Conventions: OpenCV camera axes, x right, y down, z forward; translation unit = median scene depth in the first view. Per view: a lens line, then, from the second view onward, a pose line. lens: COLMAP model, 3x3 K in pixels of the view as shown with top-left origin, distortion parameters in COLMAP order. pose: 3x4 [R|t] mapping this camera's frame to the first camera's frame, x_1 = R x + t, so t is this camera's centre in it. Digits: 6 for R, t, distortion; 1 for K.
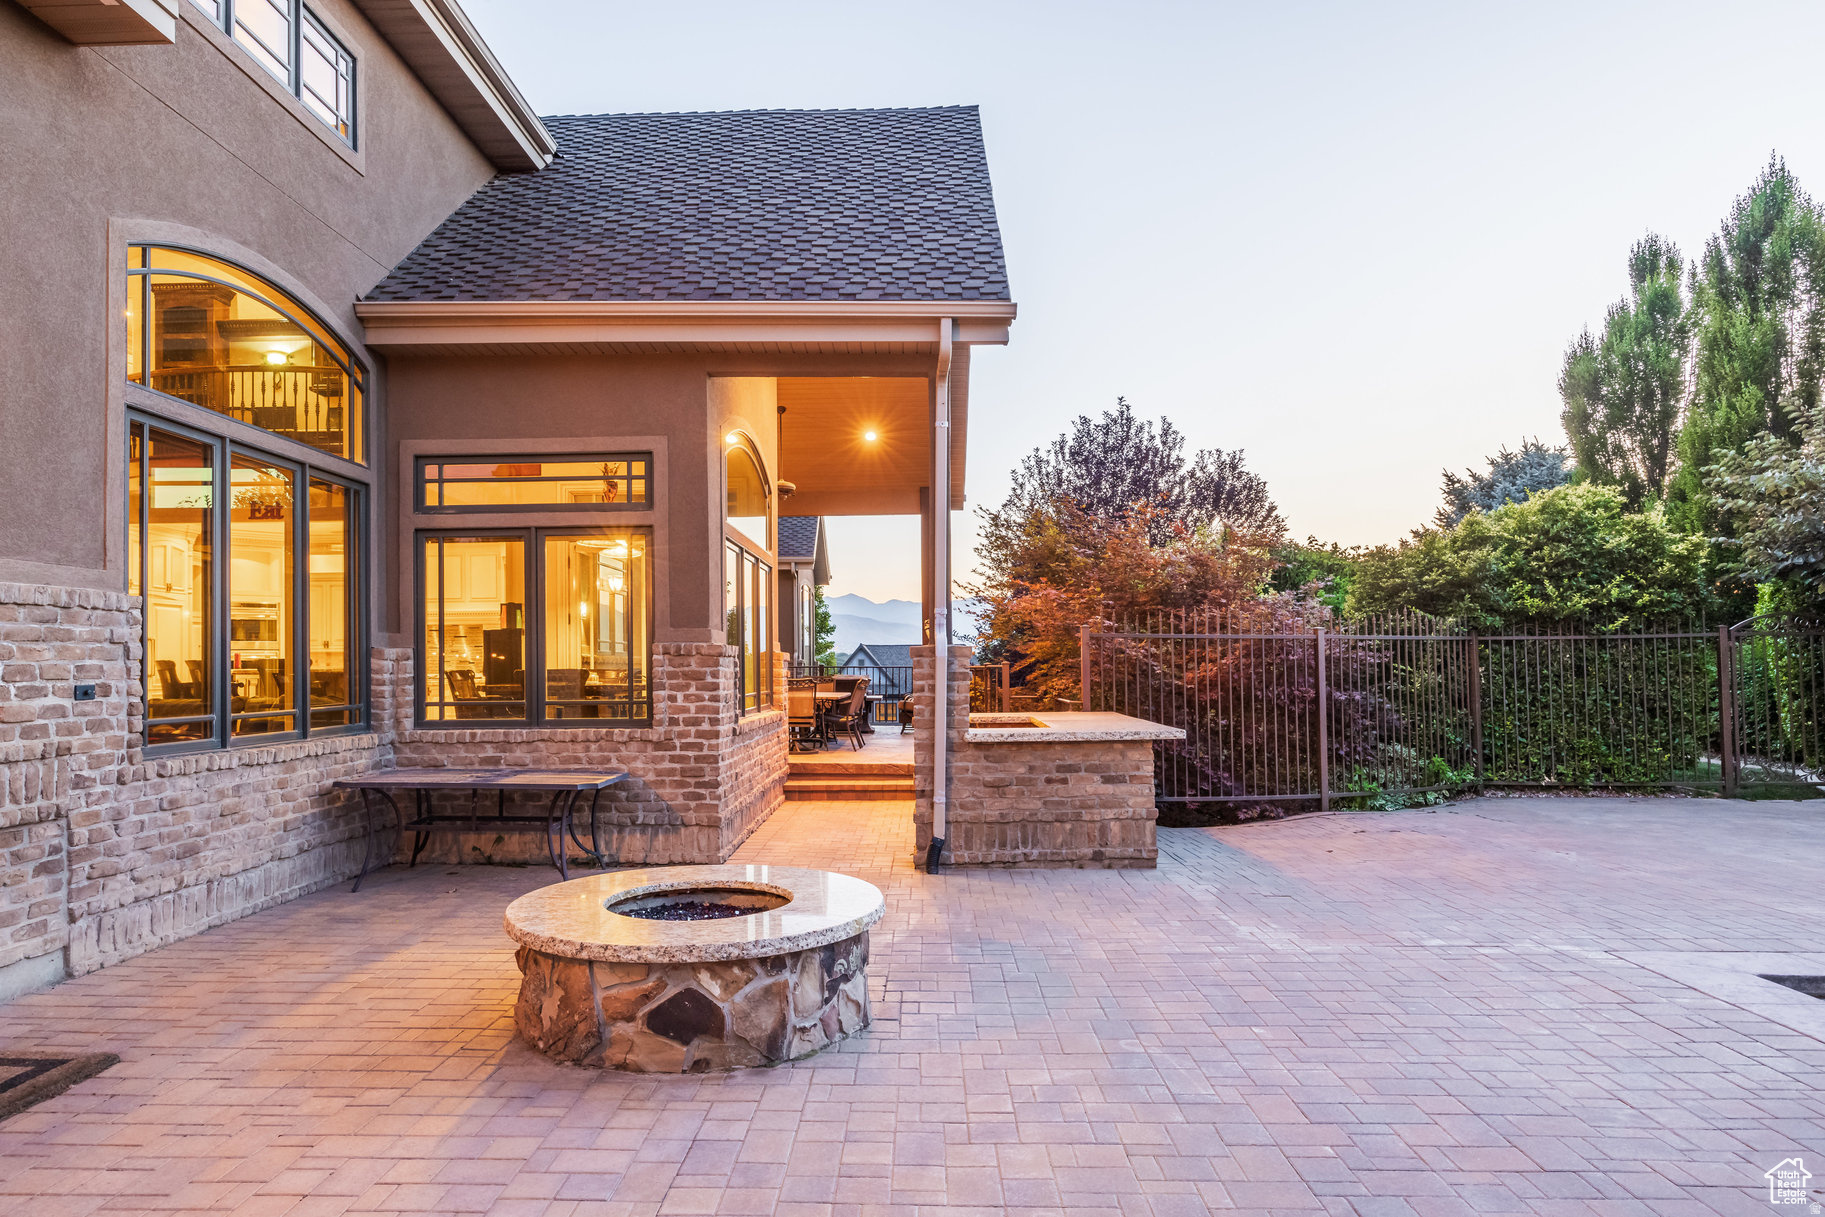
lens RADIAL K [[1092.0, 0, 857.9], [0, 1092.0, 646.9], [0, 0, 1]] dist [0.001286, -0.000592]
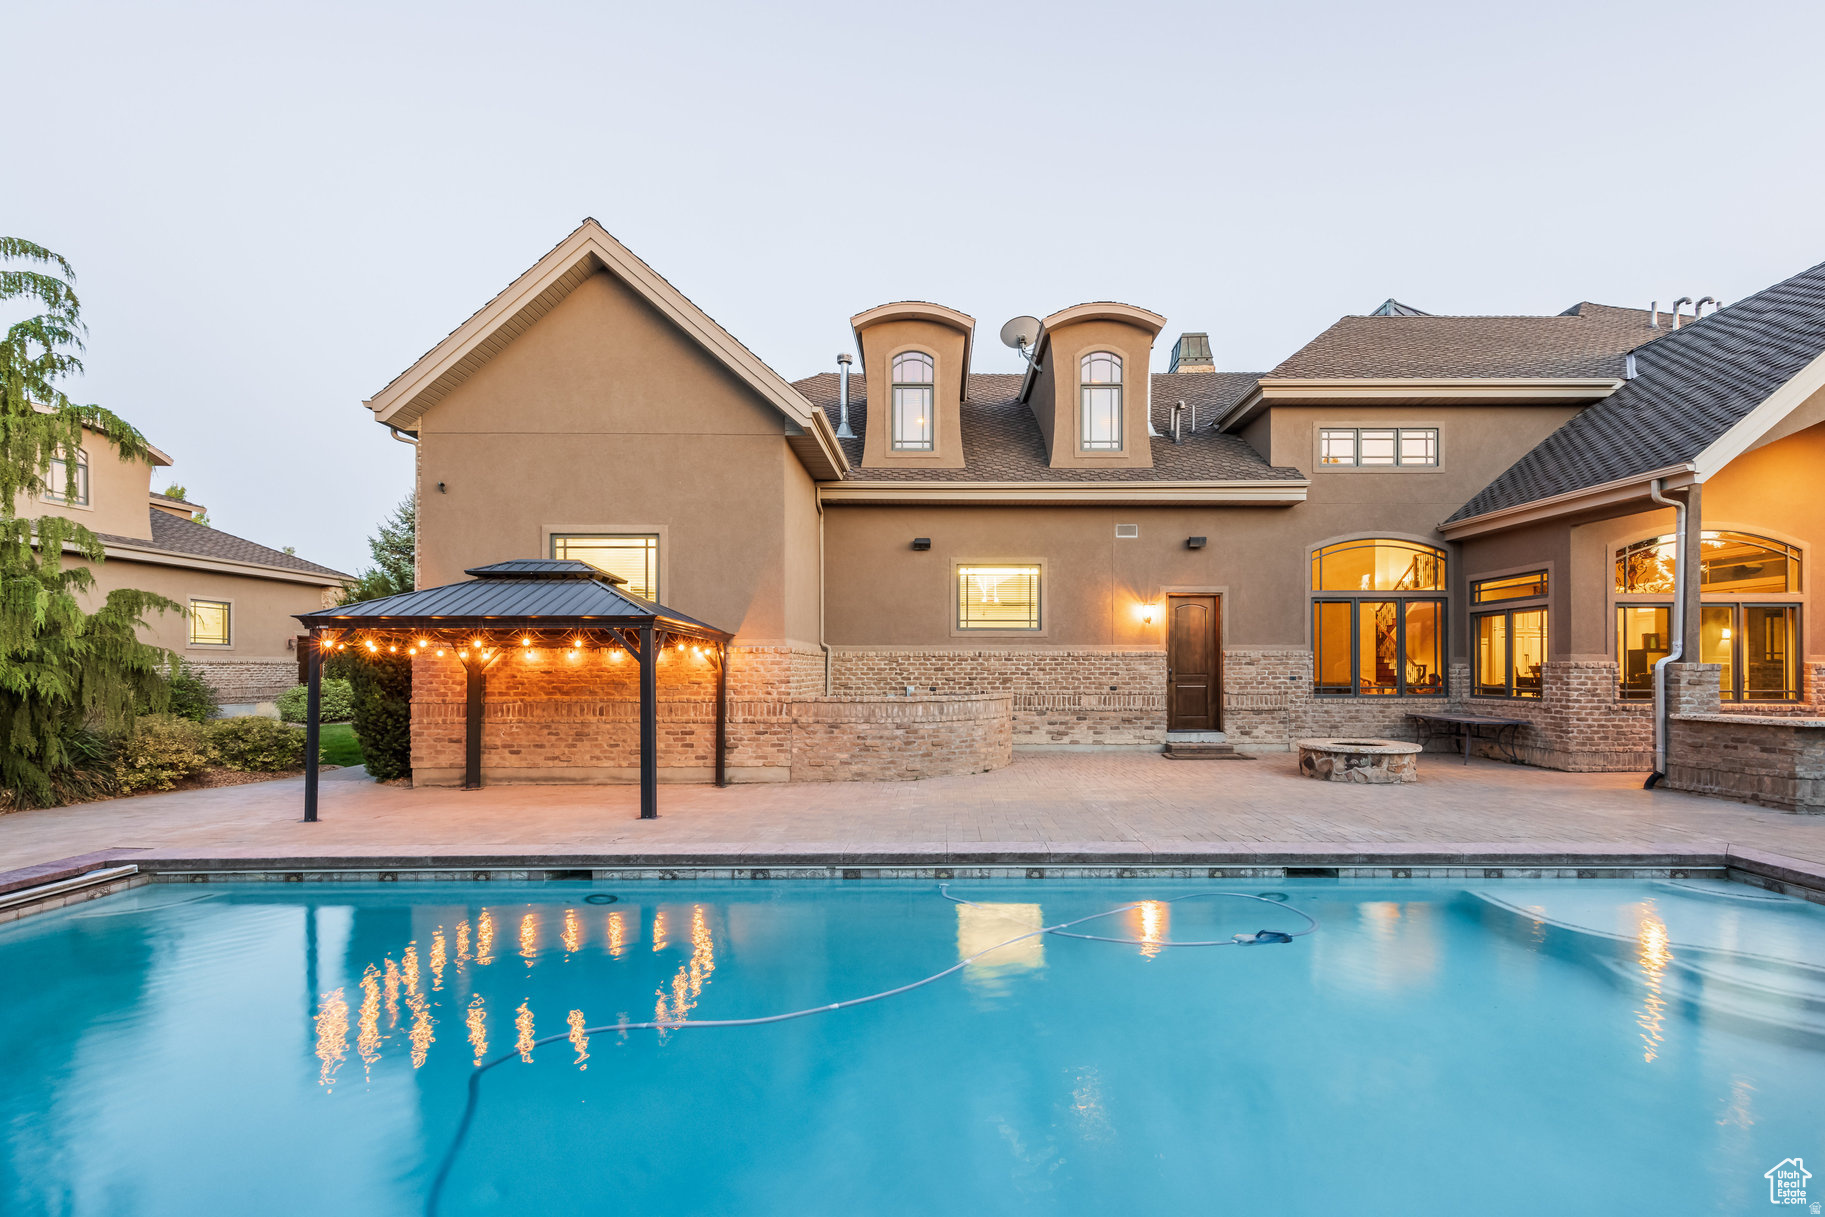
lens RADIAL K [[810.9, 0, 956.1], [0, 810.9, 662.7], [0, 0, 1]] dist [0.007024, -0.000021]
pose [[0.053986, 0.001508, -0.998541, 1.329871], [0.018539, 0.999825, 0.002512, -0.026790], [0.998370, -0.018648, 0.053949, -0.210979]]
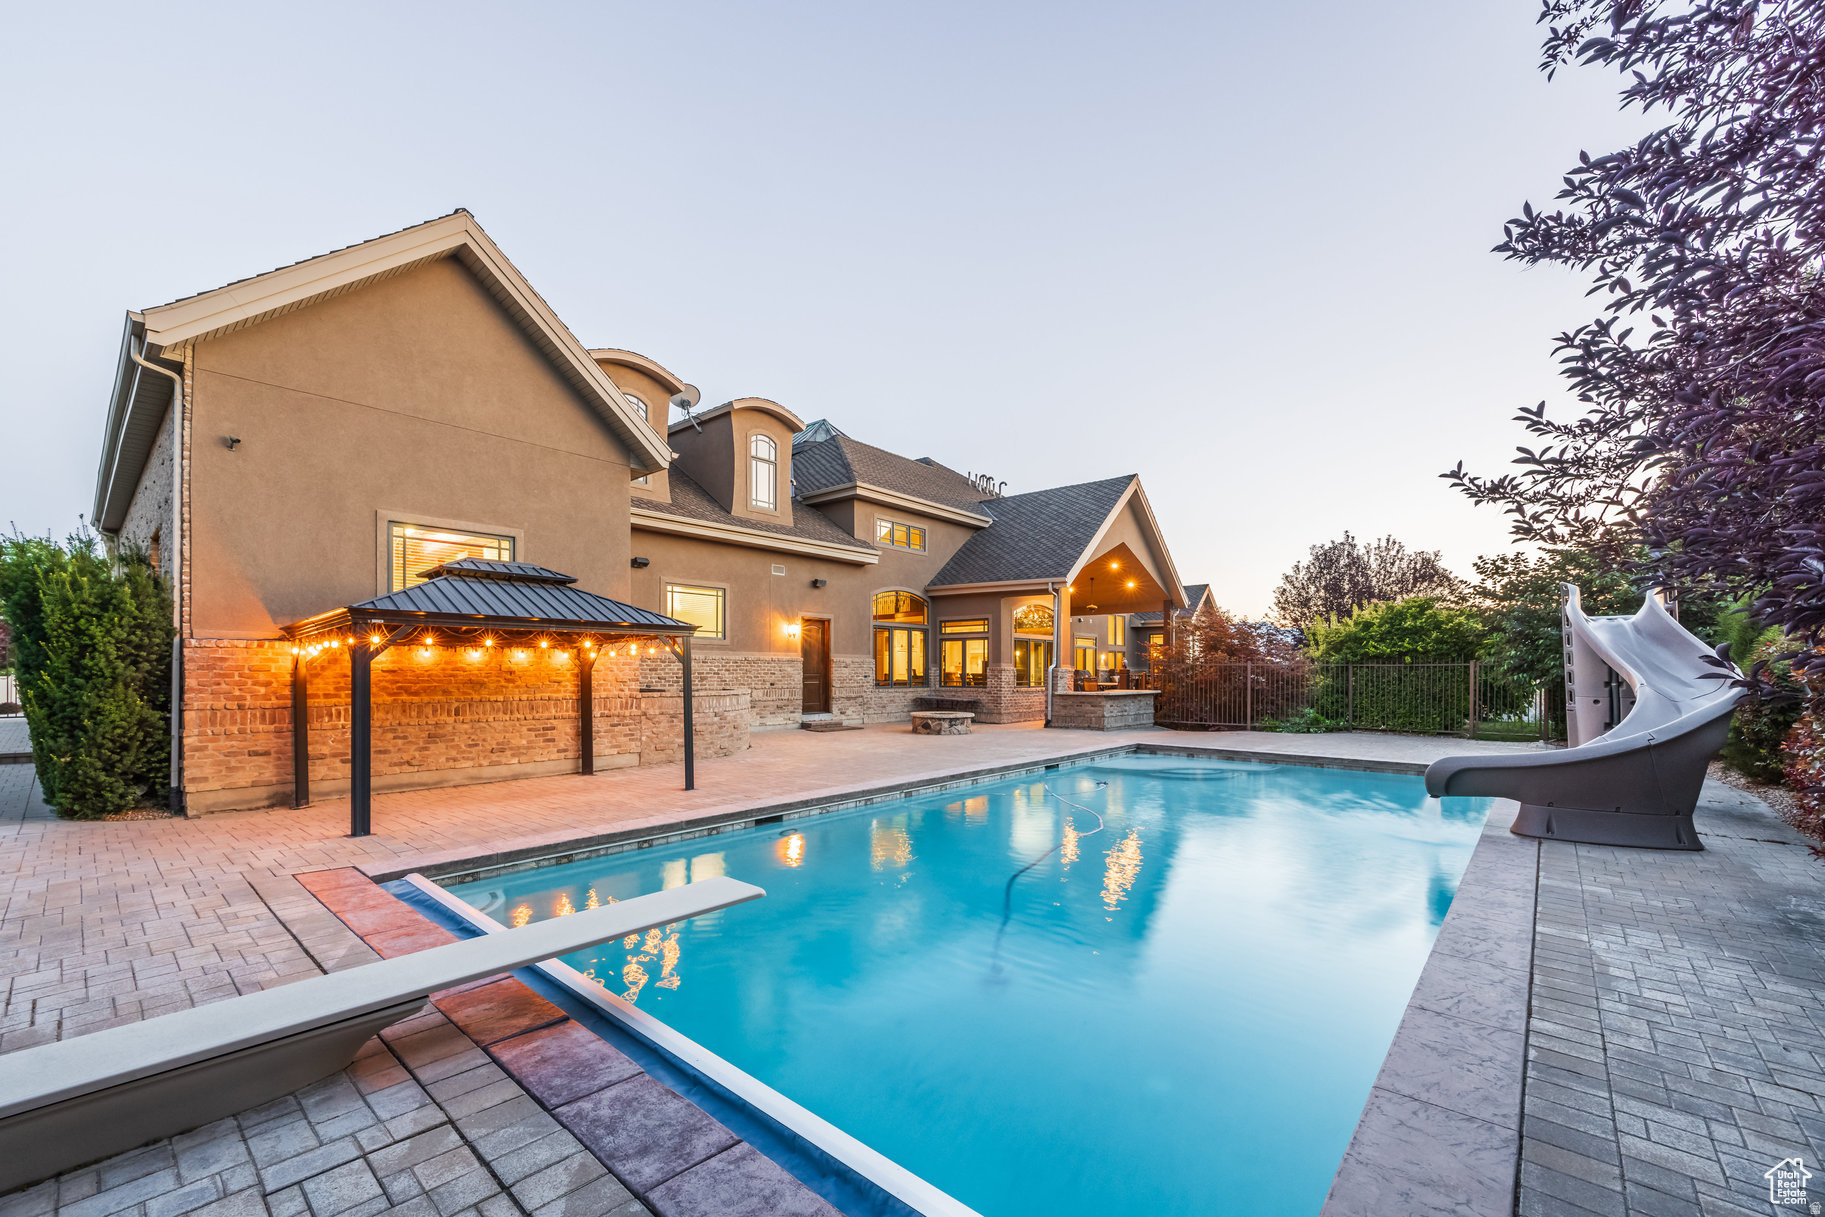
lens RADIAL K [[743.1, 0, 917.7], [0, 743.1, 657.8], [0, 0, 1]] dist [-0.000356, -0.000240]
pose [[0.792803, 0.000783, -0.609477, 1.271798], [0.000561, 0.999998, 0.002014, -0.043680], [0.609478, -0.001939, 0.792801, -1.306670]]
